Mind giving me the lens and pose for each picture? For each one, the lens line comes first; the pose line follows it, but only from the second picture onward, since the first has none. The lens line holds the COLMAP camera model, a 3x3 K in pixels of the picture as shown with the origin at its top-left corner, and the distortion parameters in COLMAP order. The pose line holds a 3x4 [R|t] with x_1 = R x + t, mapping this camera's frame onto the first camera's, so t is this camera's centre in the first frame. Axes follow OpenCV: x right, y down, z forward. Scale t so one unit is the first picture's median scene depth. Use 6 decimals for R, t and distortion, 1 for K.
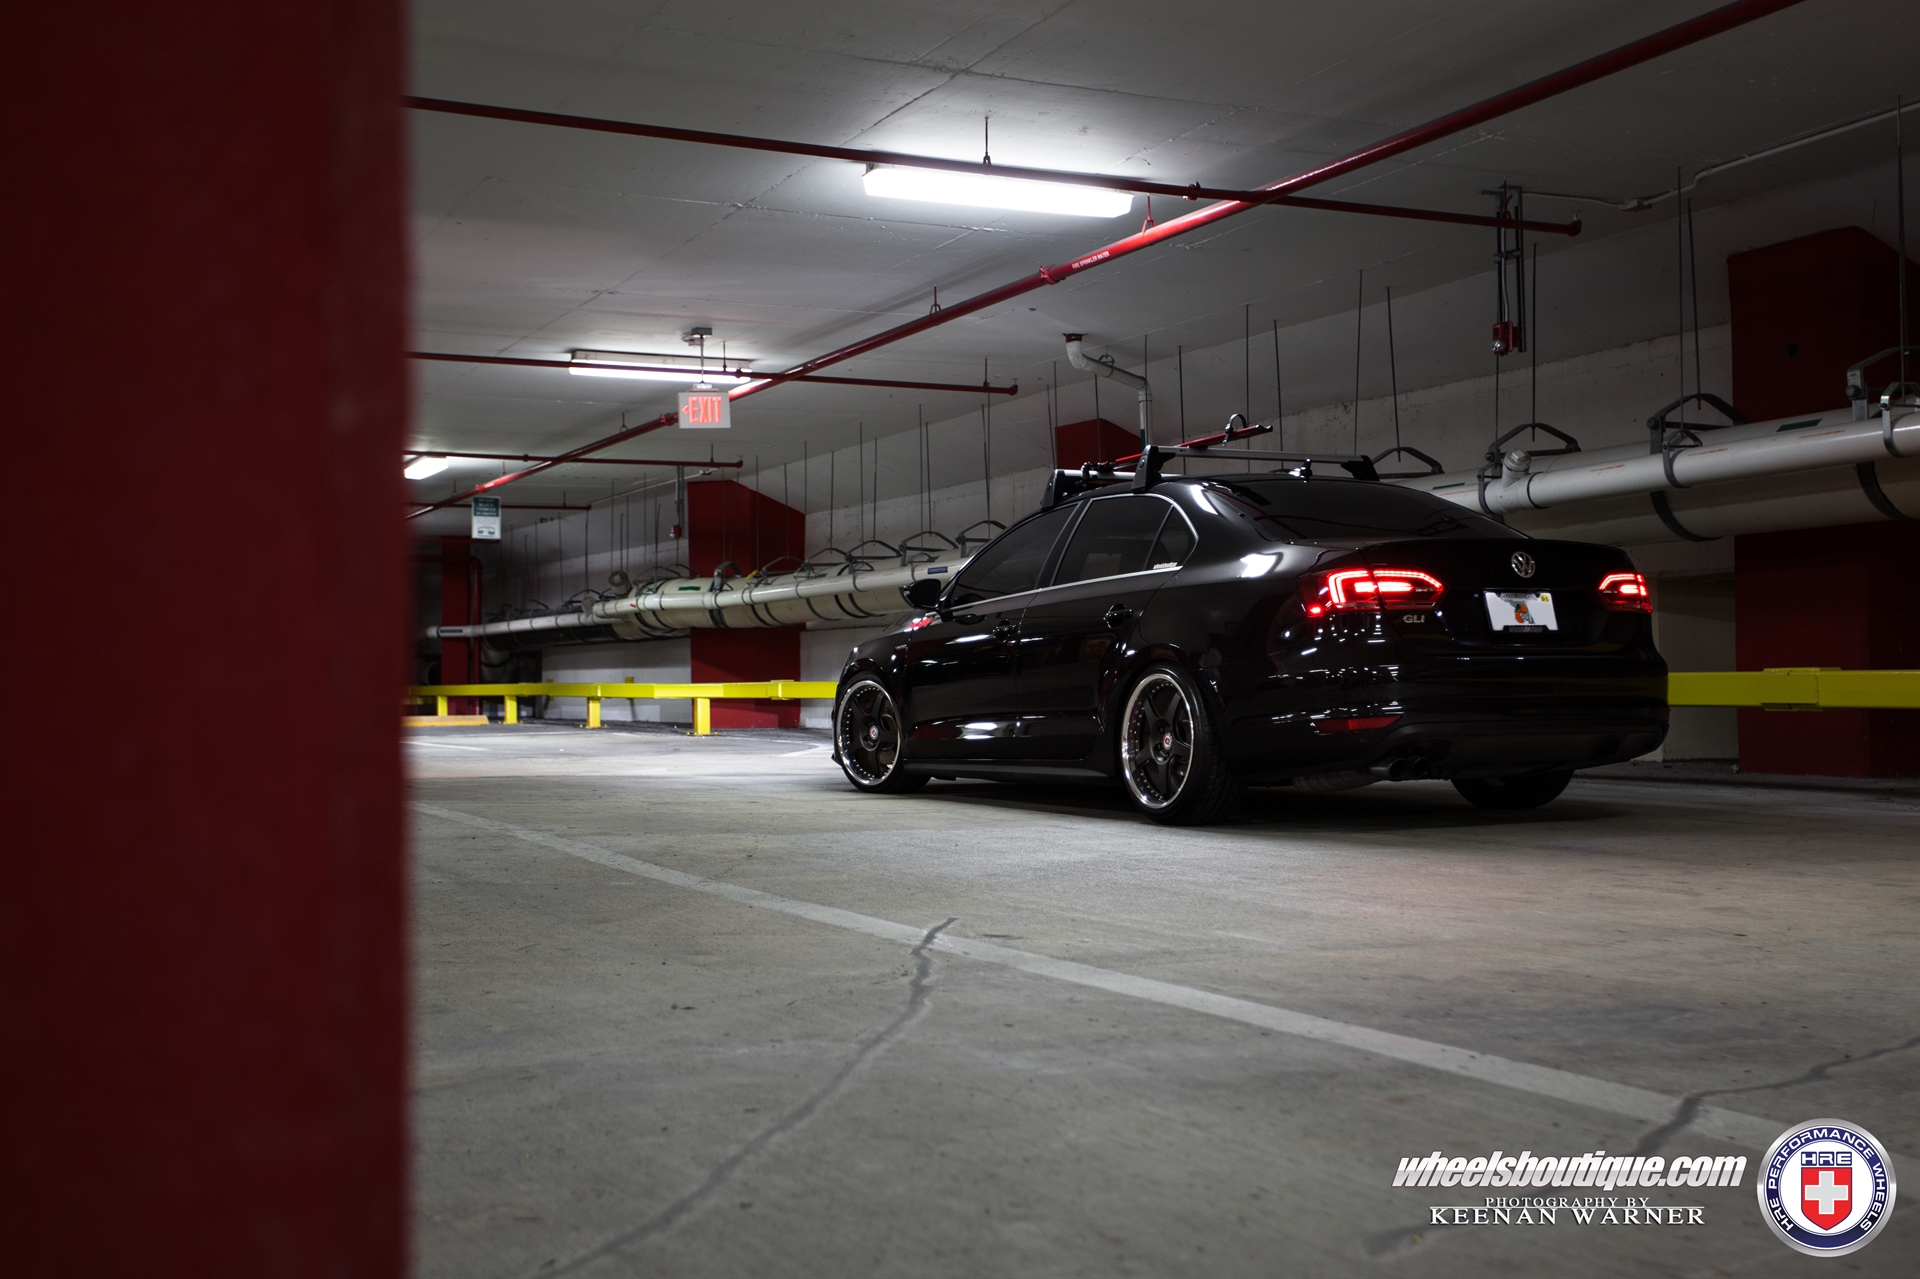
lens RADIAL K [[2213.0, 0, 952.5], [0, 2213.0, 624.1], [0, 0, 1]] dist [-0.031082, 0.000000]
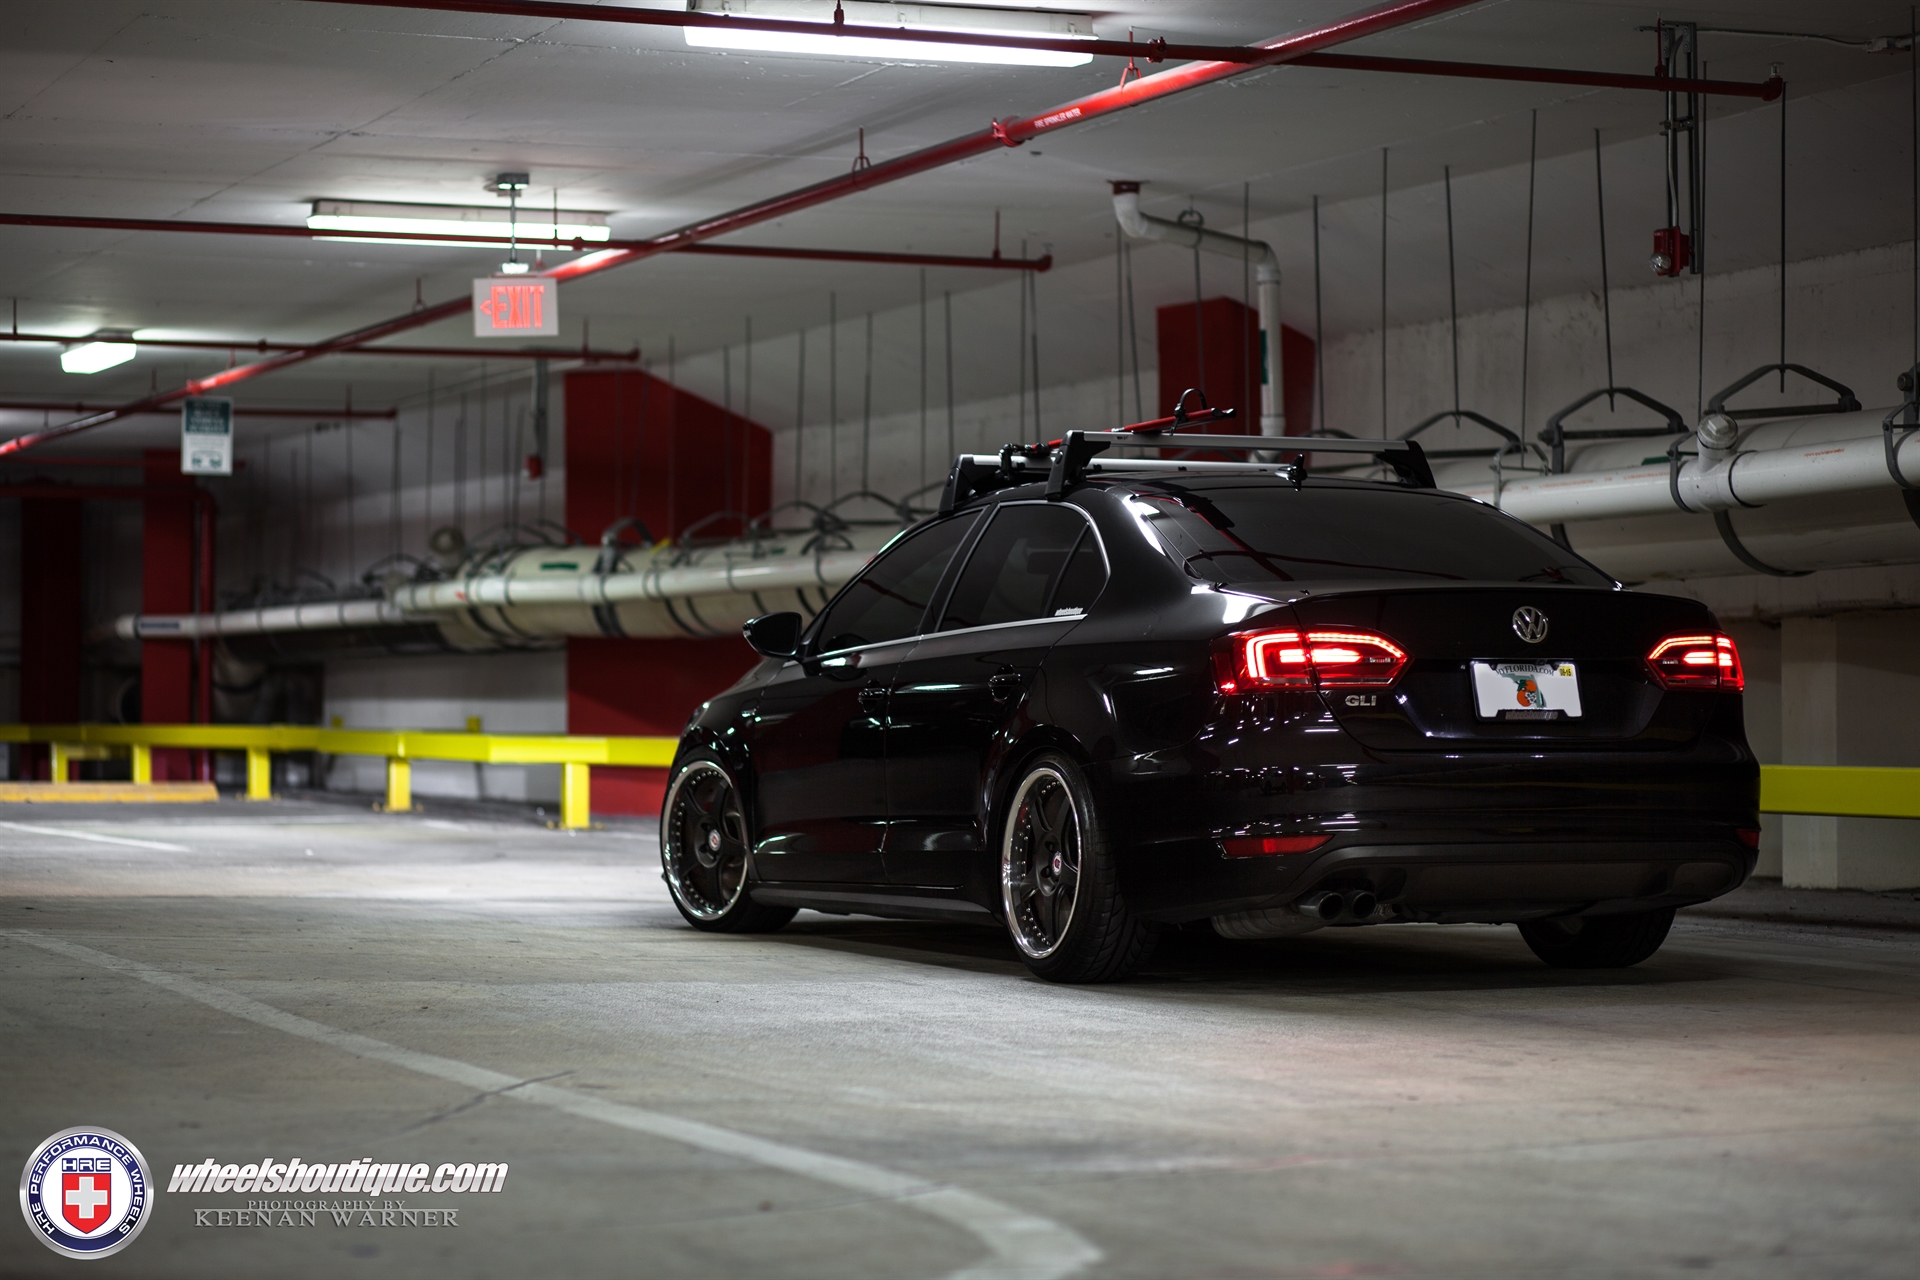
lens RADIAL K [[4771.0, 0, 960.5], [0, 4771.0, 639.9], [0, 0, 1]] dist [-0.278346, 0.000000]
pose [[0.997692, 0.011510, -0.066920, 0.135165], [-0.010656, 0.999857, 0.013095, -0.030600], [0.067061, -0.012352, 0.997672, -0.417127]]
